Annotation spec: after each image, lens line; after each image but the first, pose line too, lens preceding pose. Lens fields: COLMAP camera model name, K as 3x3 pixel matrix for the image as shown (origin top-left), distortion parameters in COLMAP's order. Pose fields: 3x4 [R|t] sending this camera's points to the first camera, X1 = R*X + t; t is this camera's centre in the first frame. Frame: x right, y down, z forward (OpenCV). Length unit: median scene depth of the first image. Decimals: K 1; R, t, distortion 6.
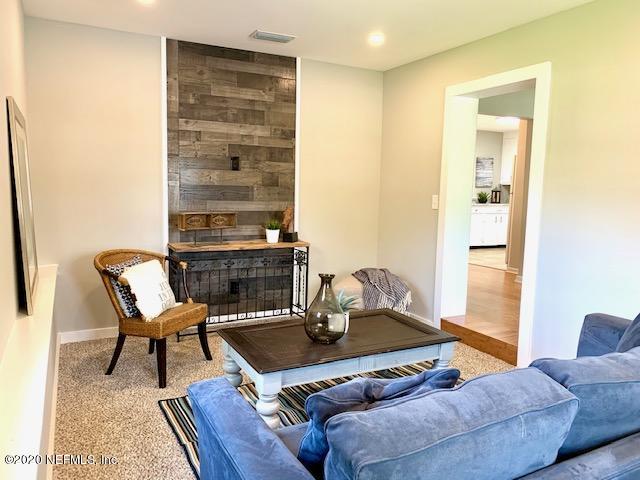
lens RADIAL K [[492.0, 0, 319.3], [0, 492.0, 240.8], [0, 0, 1]] dist [0.000607, 0.009609]
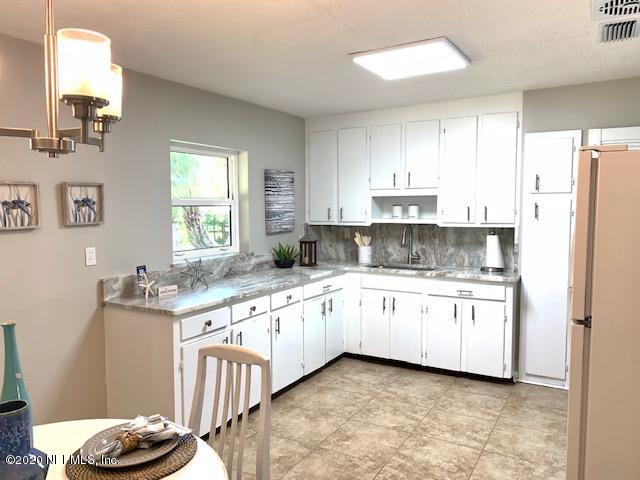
lens RADIAL K [[492.0, 0, 319.2], [0, 492.0, 238.5], [0, 0, 1]] dist [0.000607, 0.009609]
pose [[0.840401, -0.061720, 0.538440, 0.115361], [0.086065, 0.996086, -0.020153, -0.092305], [-0.535089, 0.063278, 0.842423, 0.596504]]
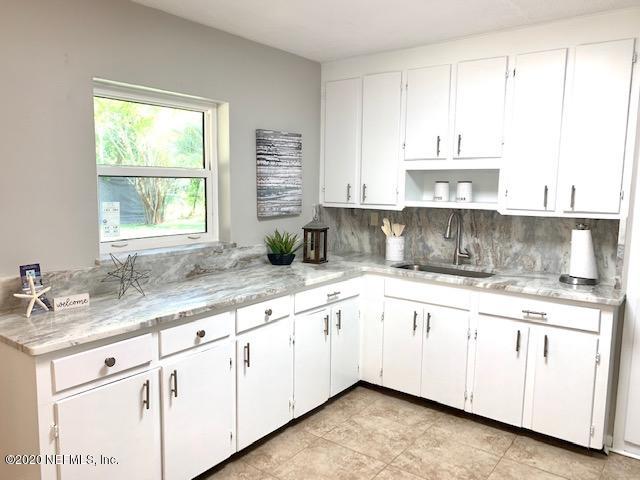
lens RADIAL K [[492.0, 0, 320.2], [0, 492.0, 241.4], [0, 0, 1]] dist [0.000607, 0.009609]
pose [[0.901235, -0.059859, 0.429177, 0.212040], [0.055531, 0.998201, 0.022612, -0.098926], [-0.429758, 0.003454, 0.902938, 0.682926]]
